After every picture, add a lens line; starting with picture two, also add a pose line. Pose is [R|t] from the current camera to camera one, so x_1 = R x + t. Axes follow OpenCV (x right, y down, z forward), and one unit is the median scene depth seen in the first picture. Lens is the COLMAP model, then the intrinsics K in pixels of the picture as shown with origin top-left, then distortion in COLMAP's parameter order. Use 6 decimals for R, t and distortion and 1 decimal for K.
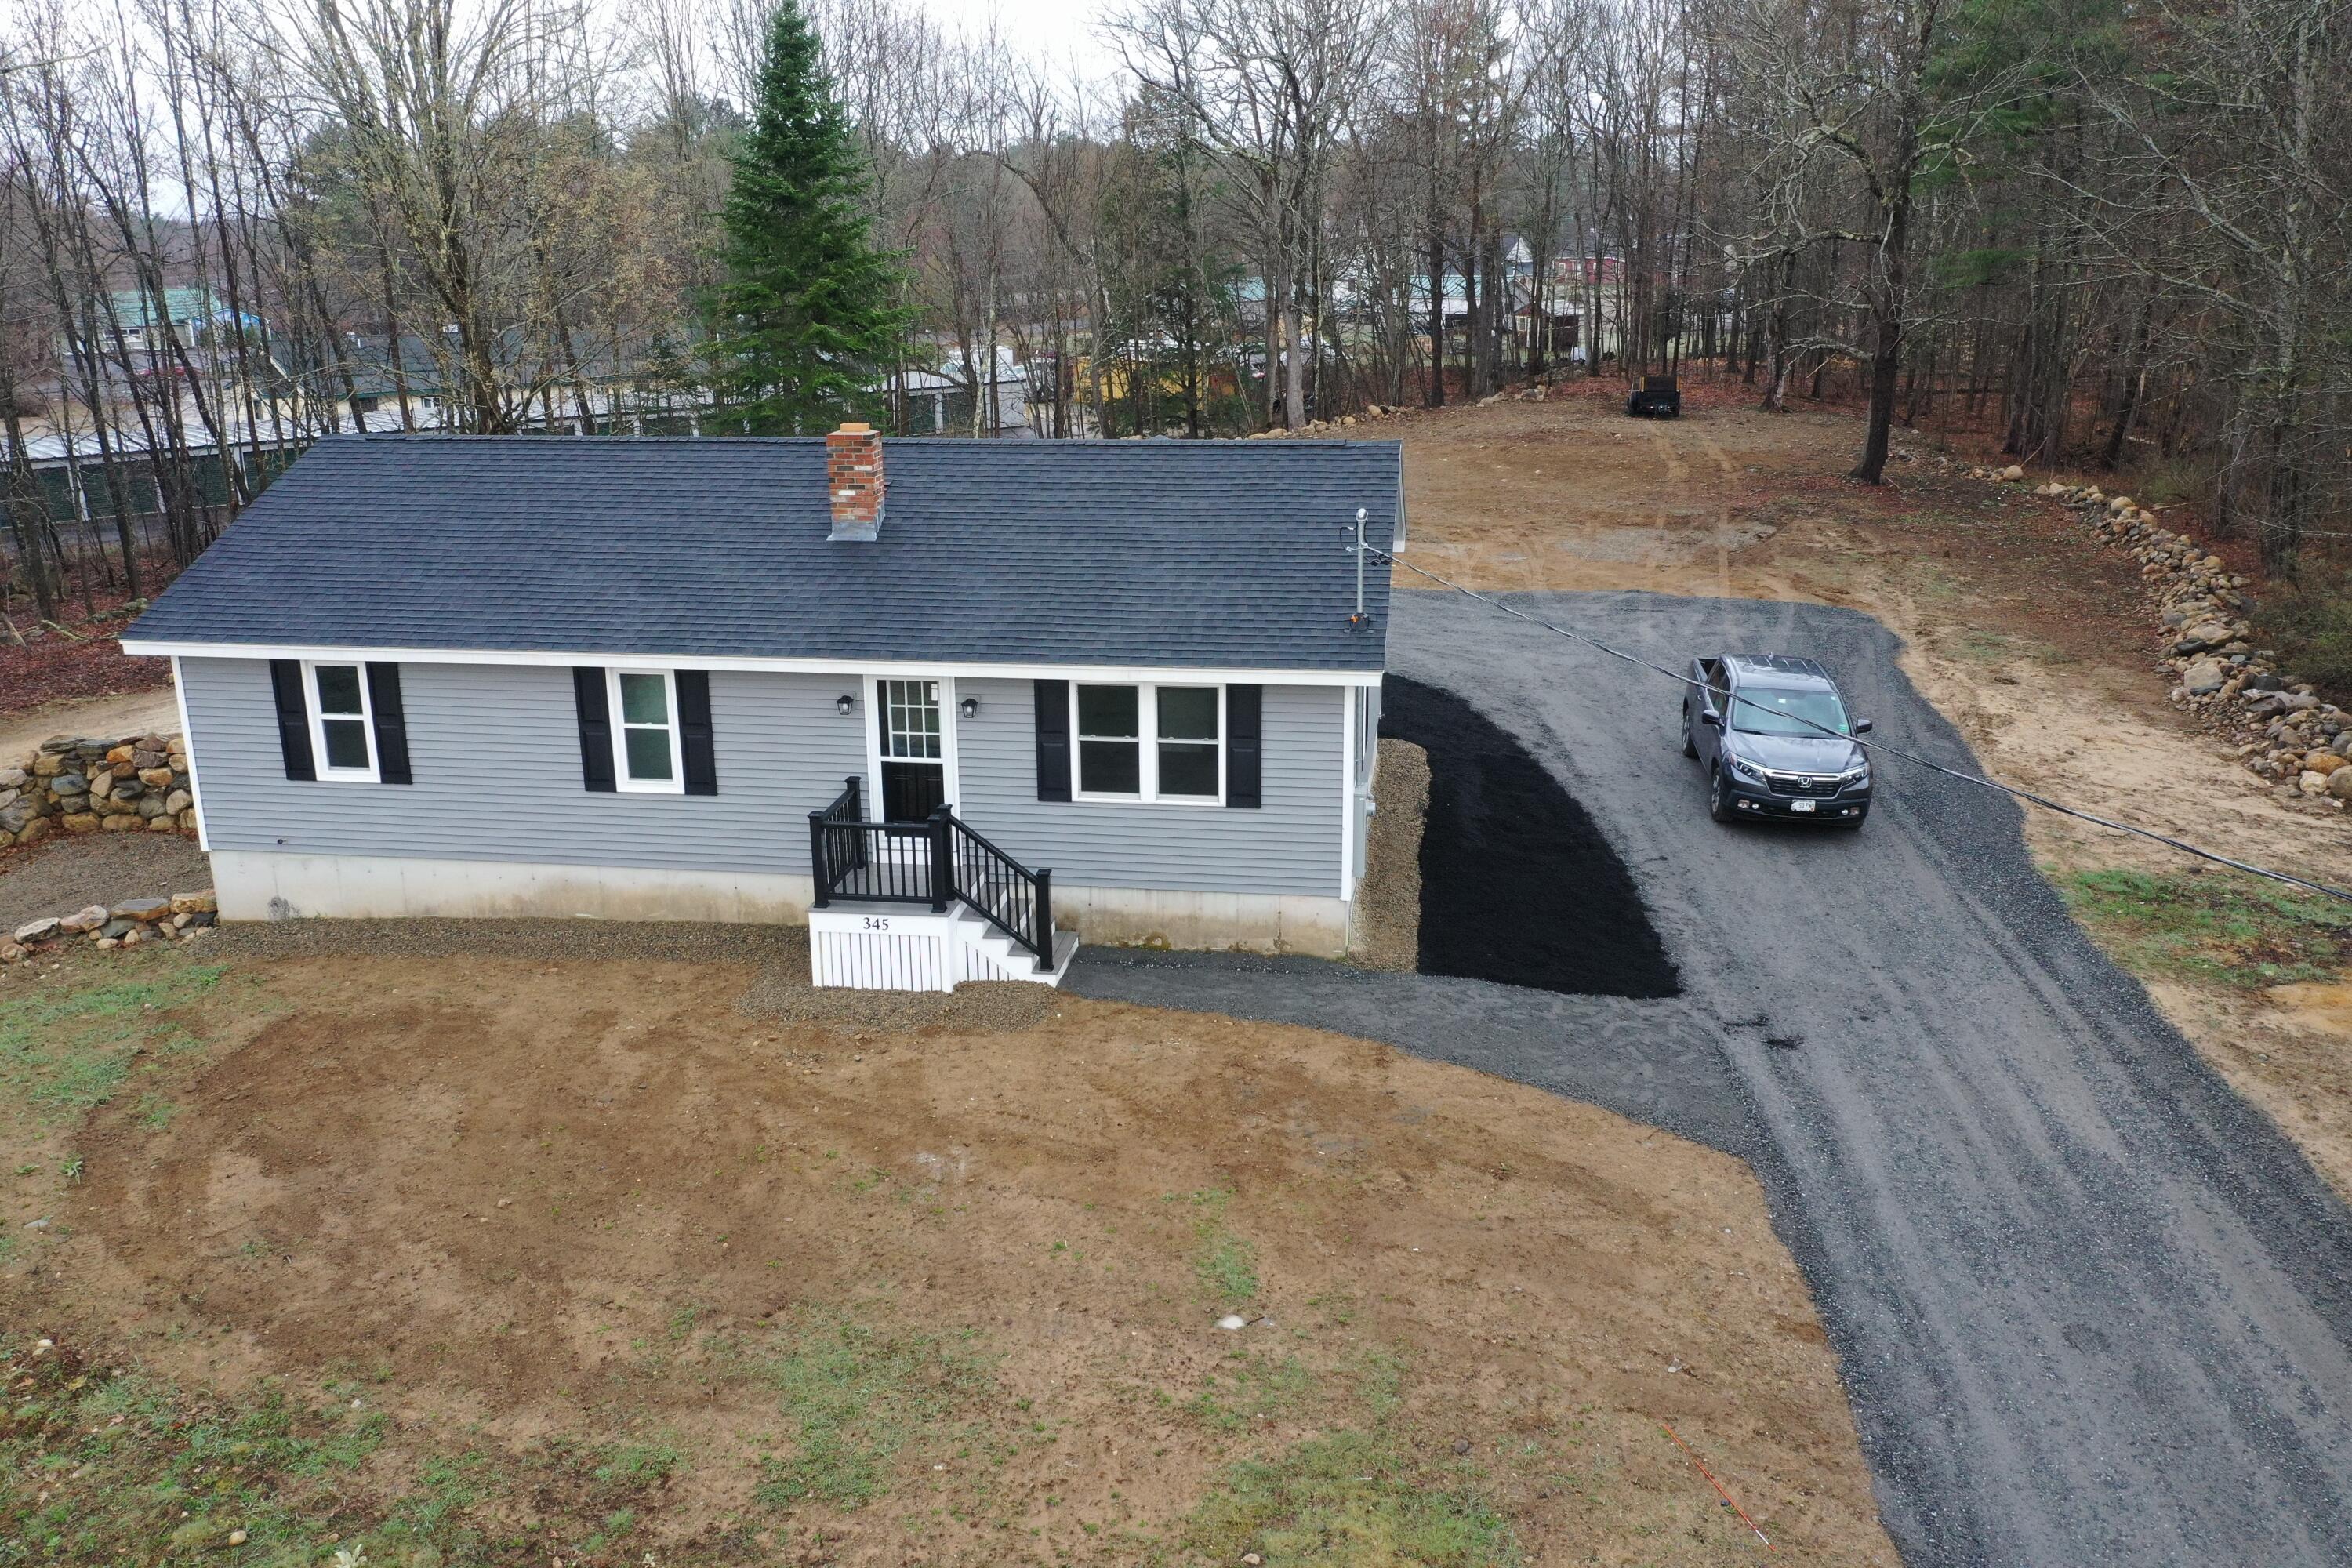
lens RADIAL K [[1846.7, 0, 1167.0], [0, 1846.7, 778.0], [0, 0, 1]] dist [-0.002871, -0.006837]
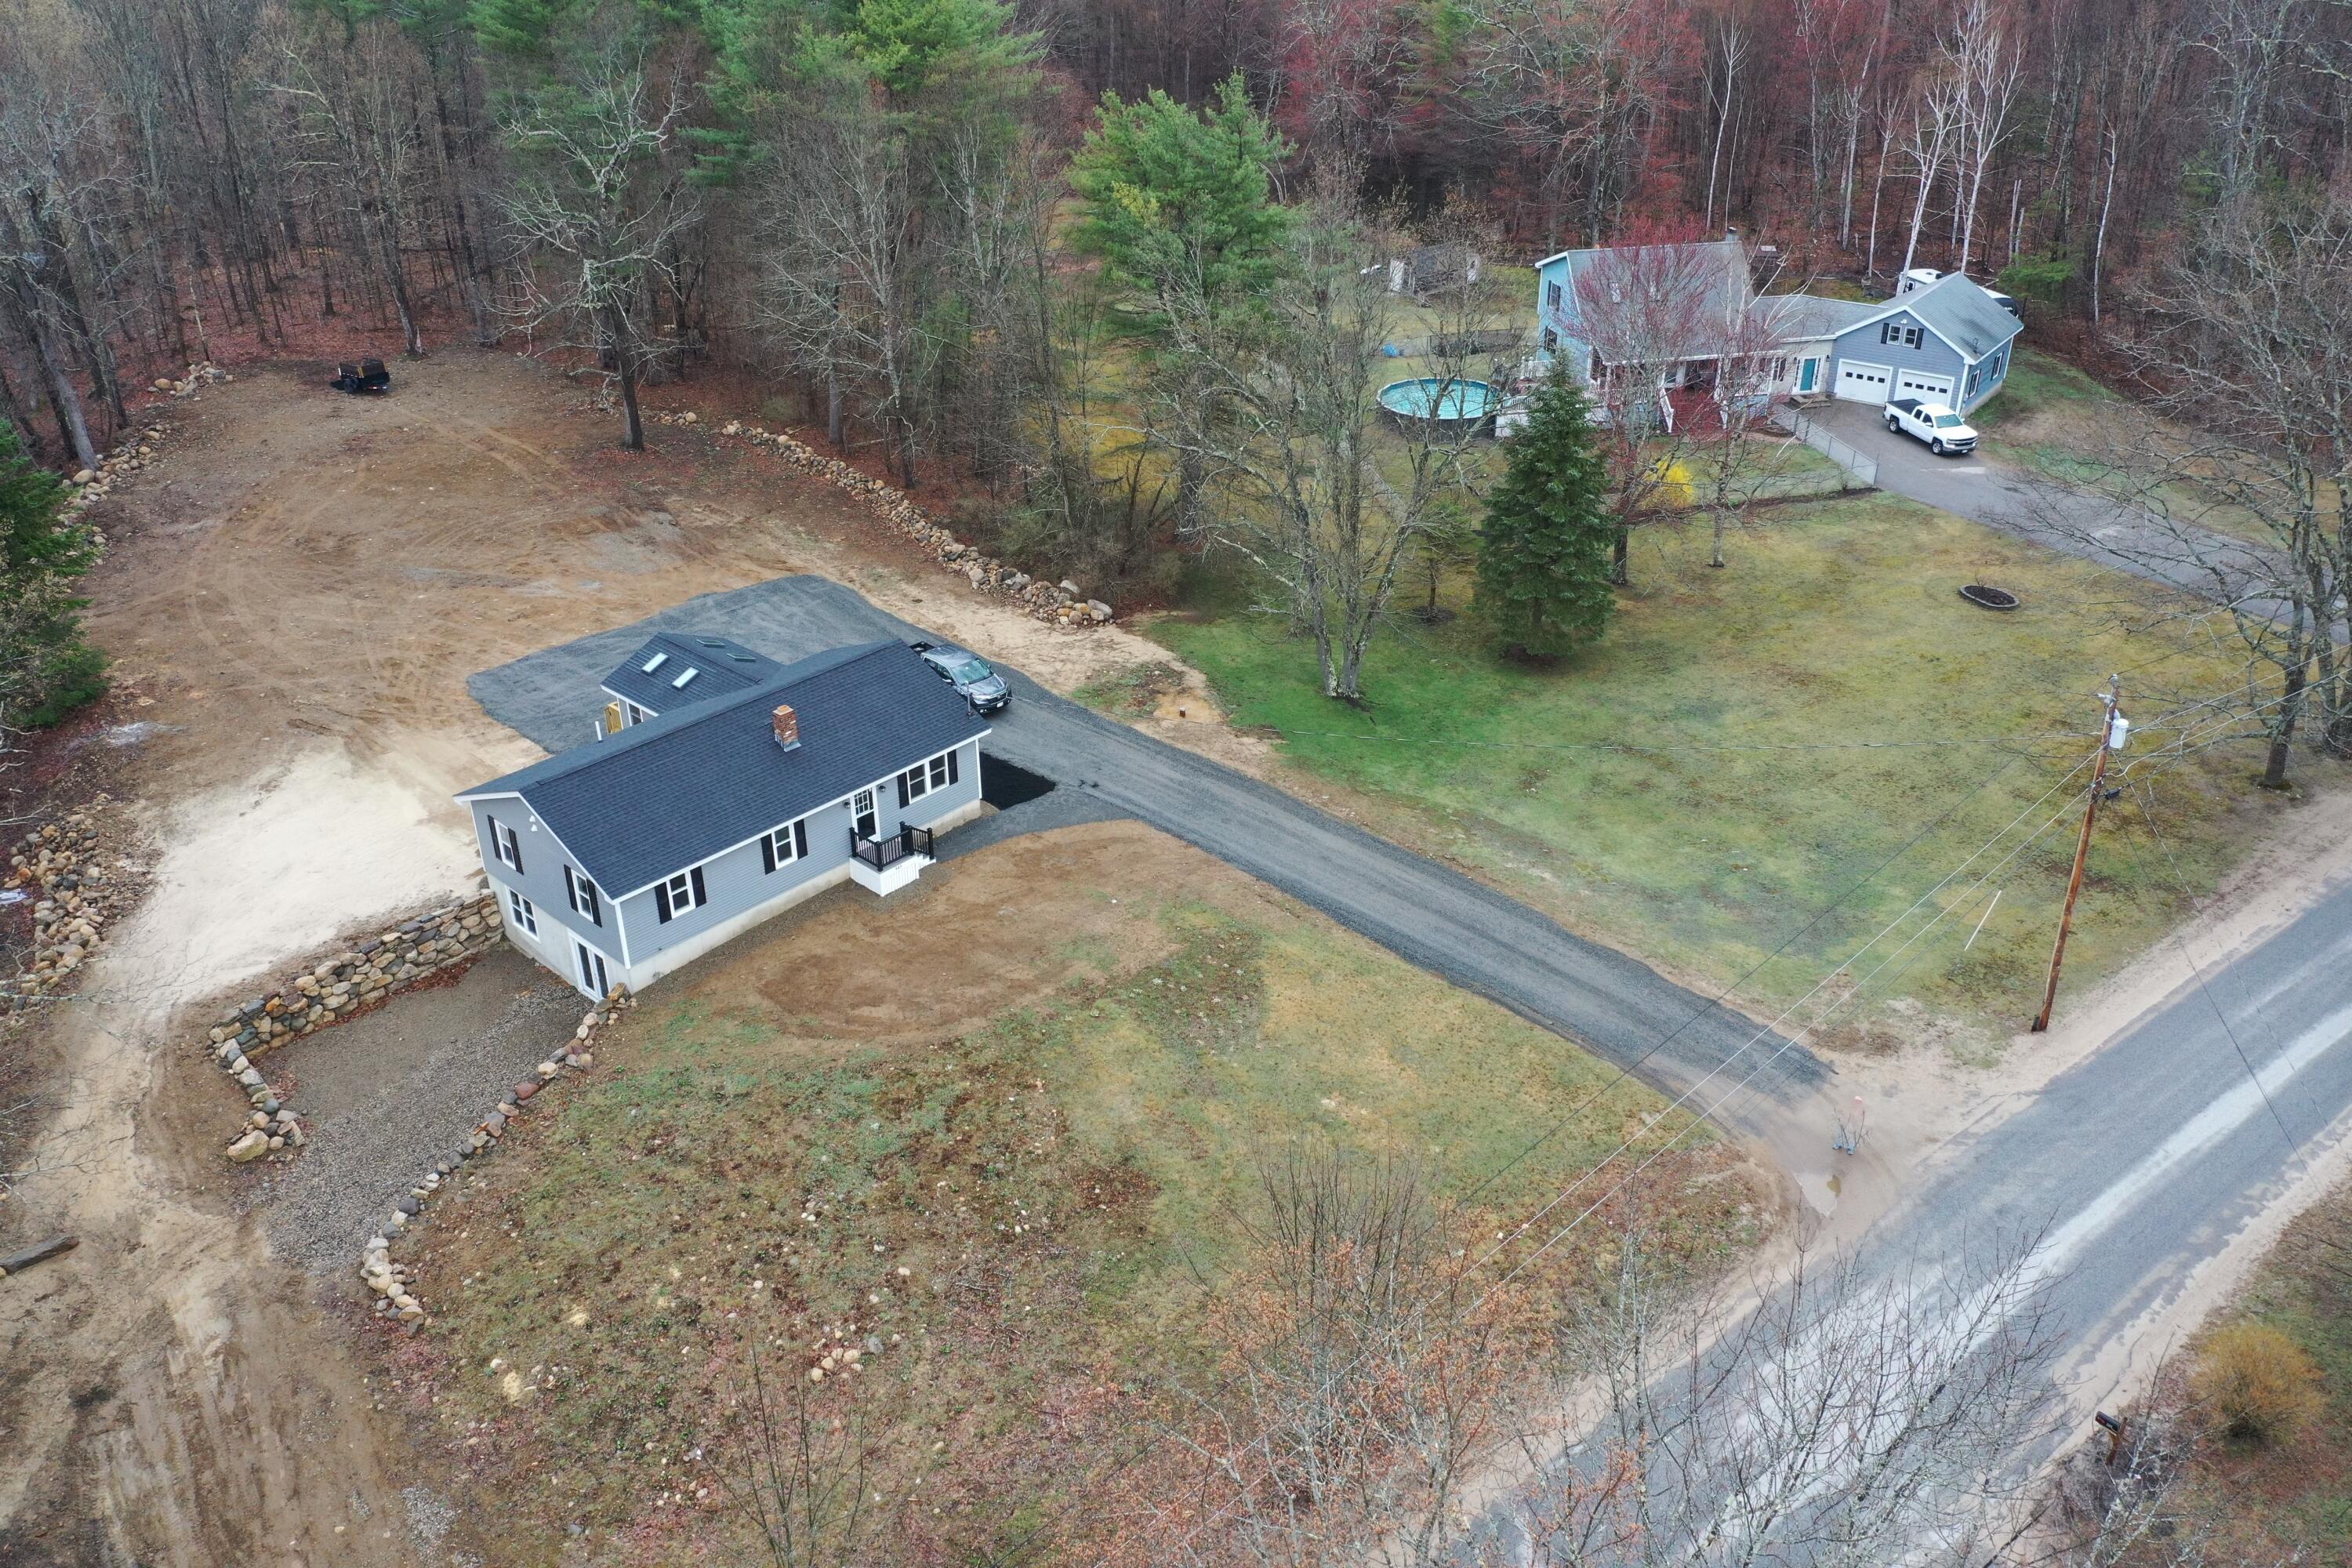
lens RADIAL K [[1846.7, 0, 1167.0], [0, 1846.7, 778.0], [0, 0, 1]] dist [-0.002871, -0.006837]
pose [[0.562851, -0.392892, 0.727210, -1.937954], [0.237567, 0.919578, 0.312950, -0.848465], [-0.791682, -0.003383, 0.610923, -1.120076]]
